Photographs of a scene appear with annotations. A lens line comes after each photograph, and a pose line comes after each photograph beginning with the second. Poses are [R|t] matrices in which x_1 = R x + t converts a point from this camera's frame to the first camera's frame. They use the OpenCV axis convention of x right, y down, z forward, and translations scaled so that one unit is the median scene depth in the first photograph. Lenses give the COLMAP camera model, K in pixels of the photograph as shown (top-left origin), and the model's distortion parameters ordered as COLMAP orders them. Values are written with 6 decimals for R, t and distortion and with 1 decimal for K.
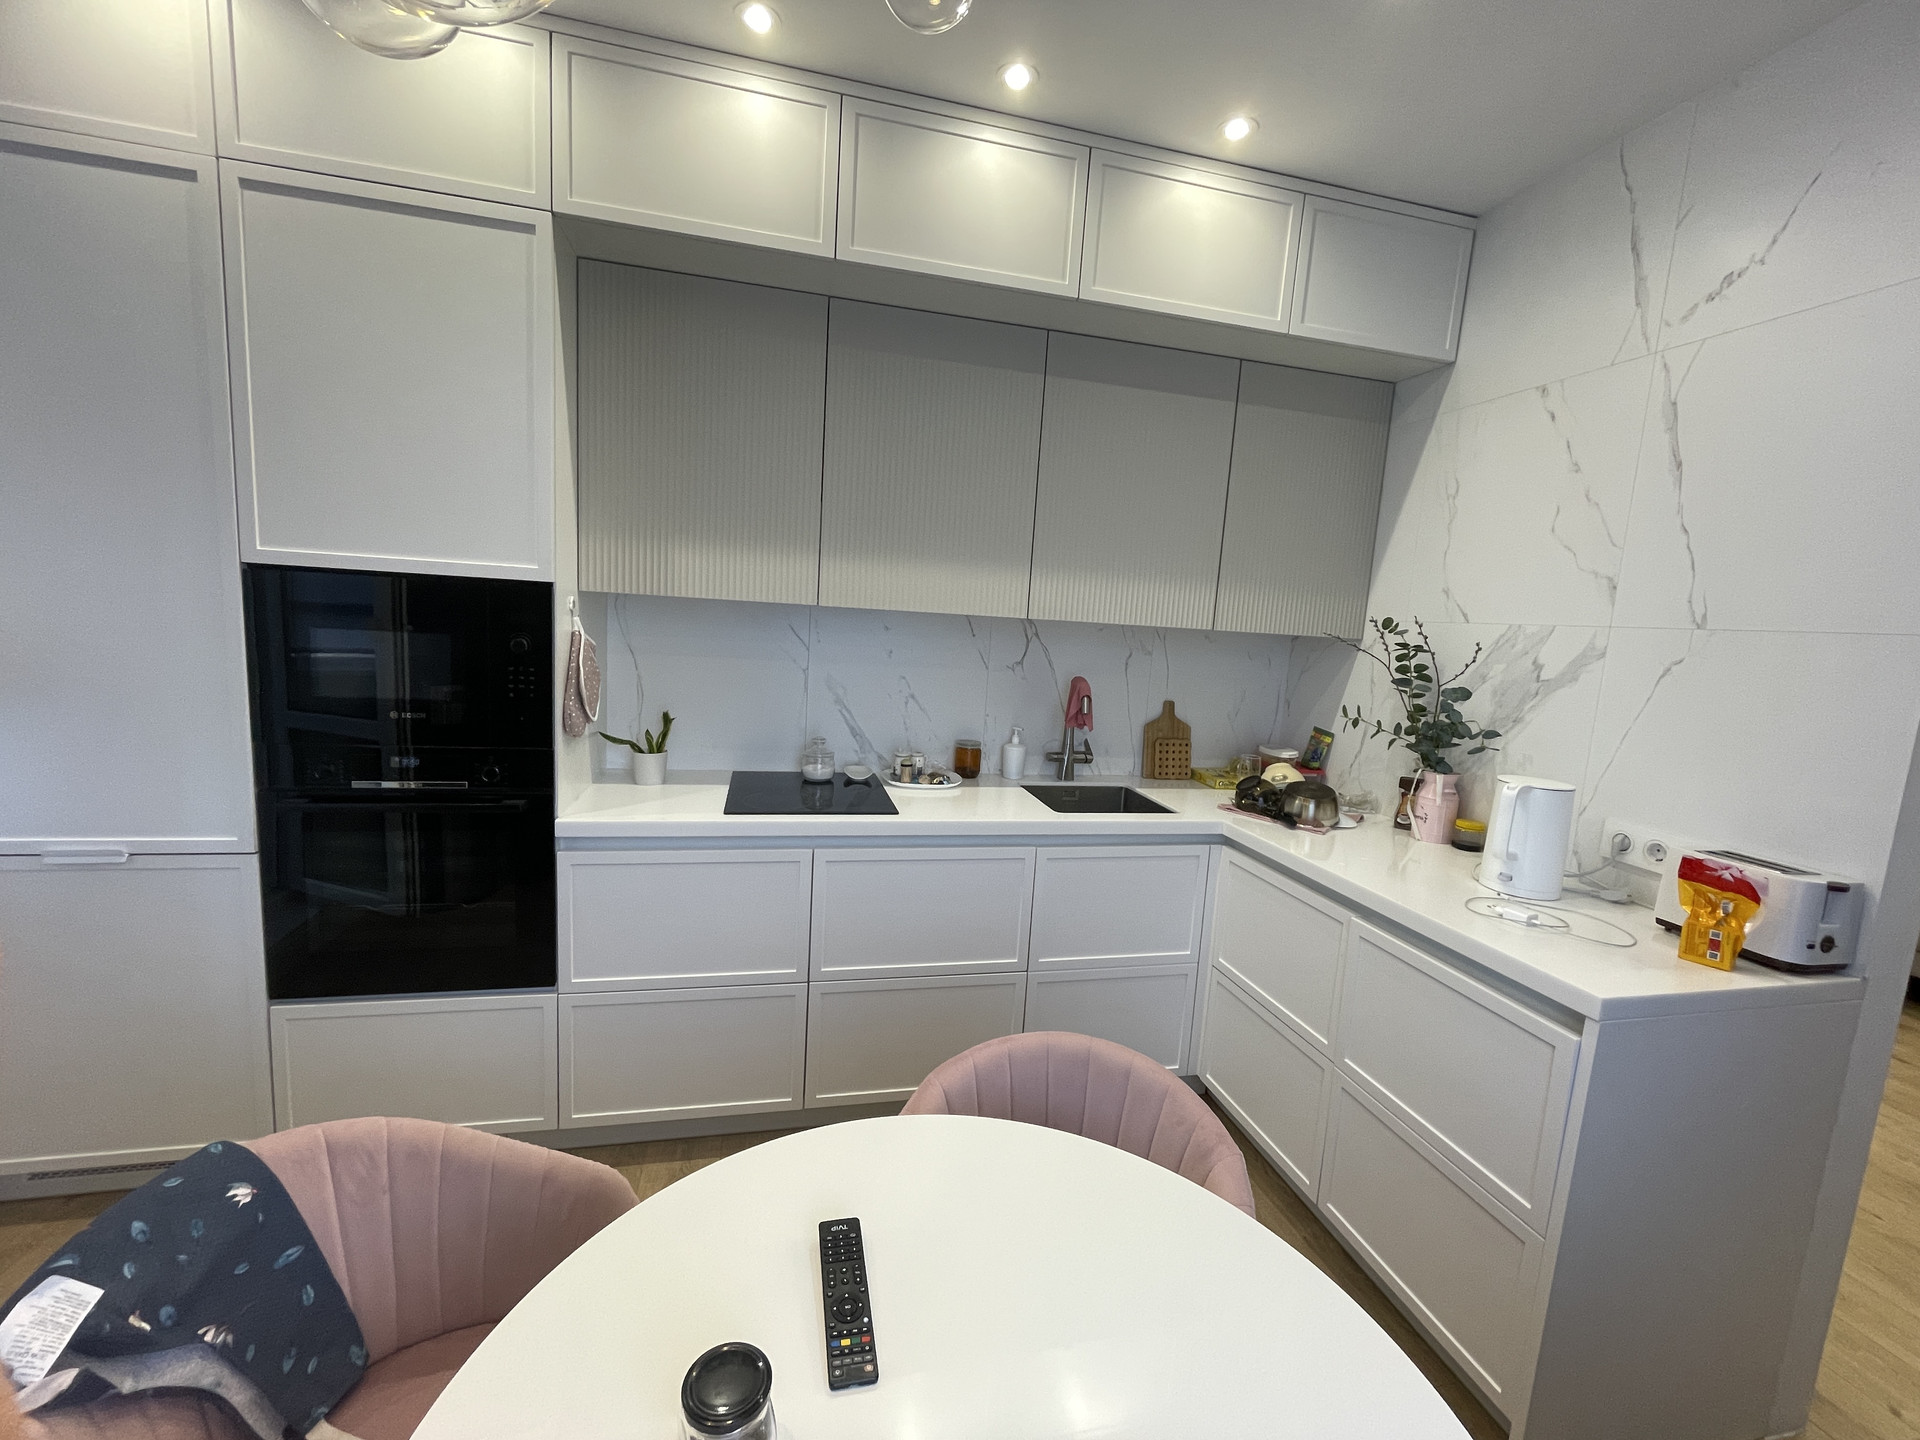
lens RADIAL K [[776.7, 0, 954.5], [0, 776.7, 720.4], [0, 0, 1]] dist [-0.003034, 0.000035]
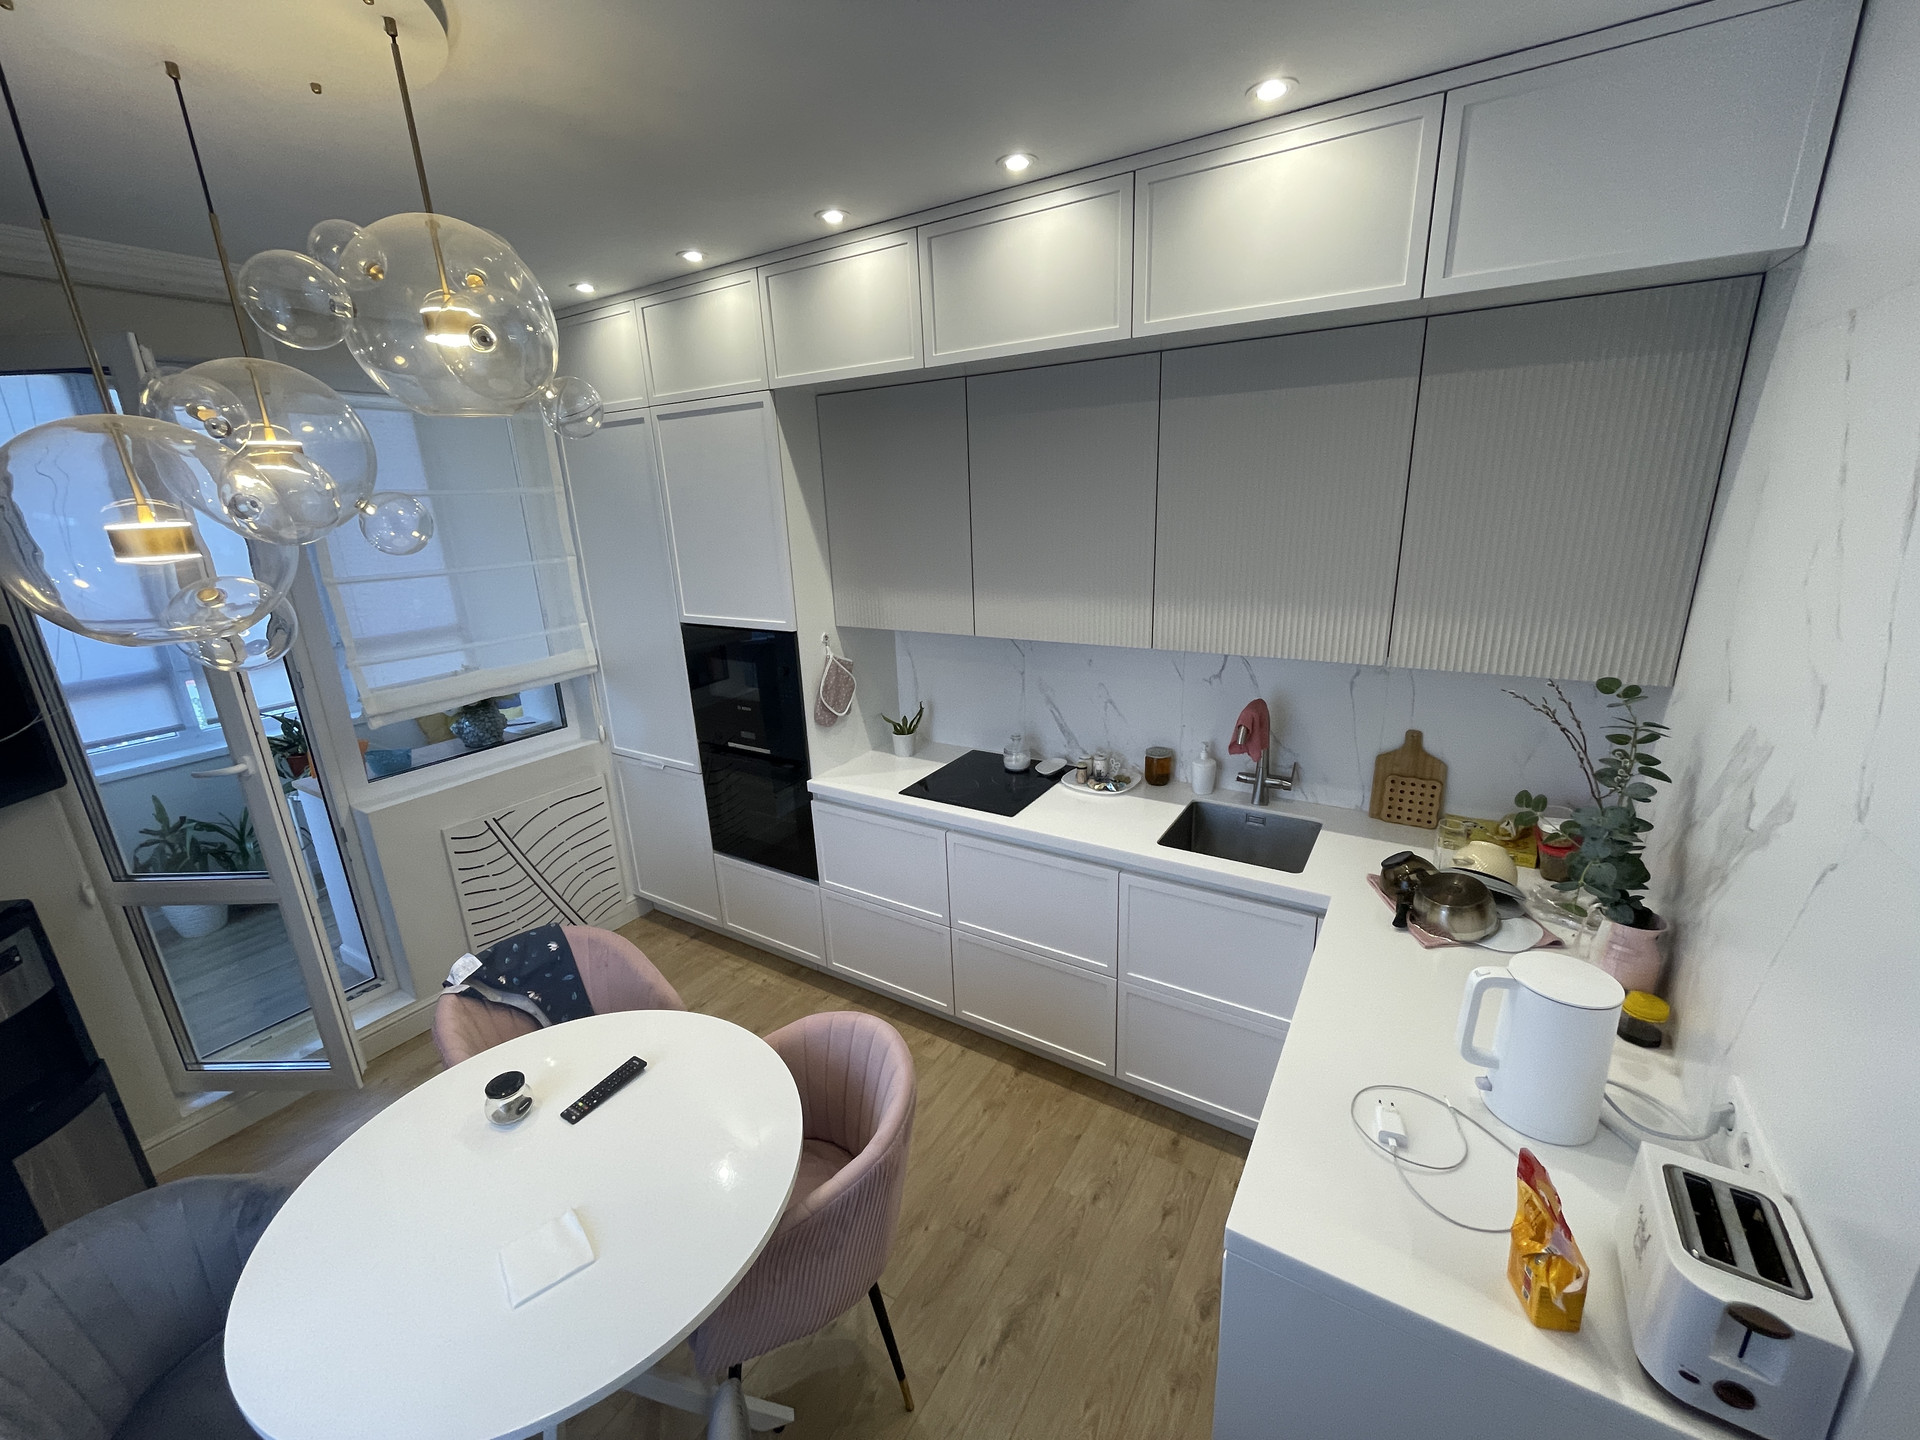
lens RADIAL K [[776.7, 0, 953.9], [0, 776.7, 721.2], [0, 0, 1]] dist [-0.003034, 0.000035]
pose [[0.697926, 0.118116, -0.706362, 0.758005], [-0.013931, 0.988358, 0.151506, -0.223694], [0.716034, -0.095900, 0.691447, 0.137874]]
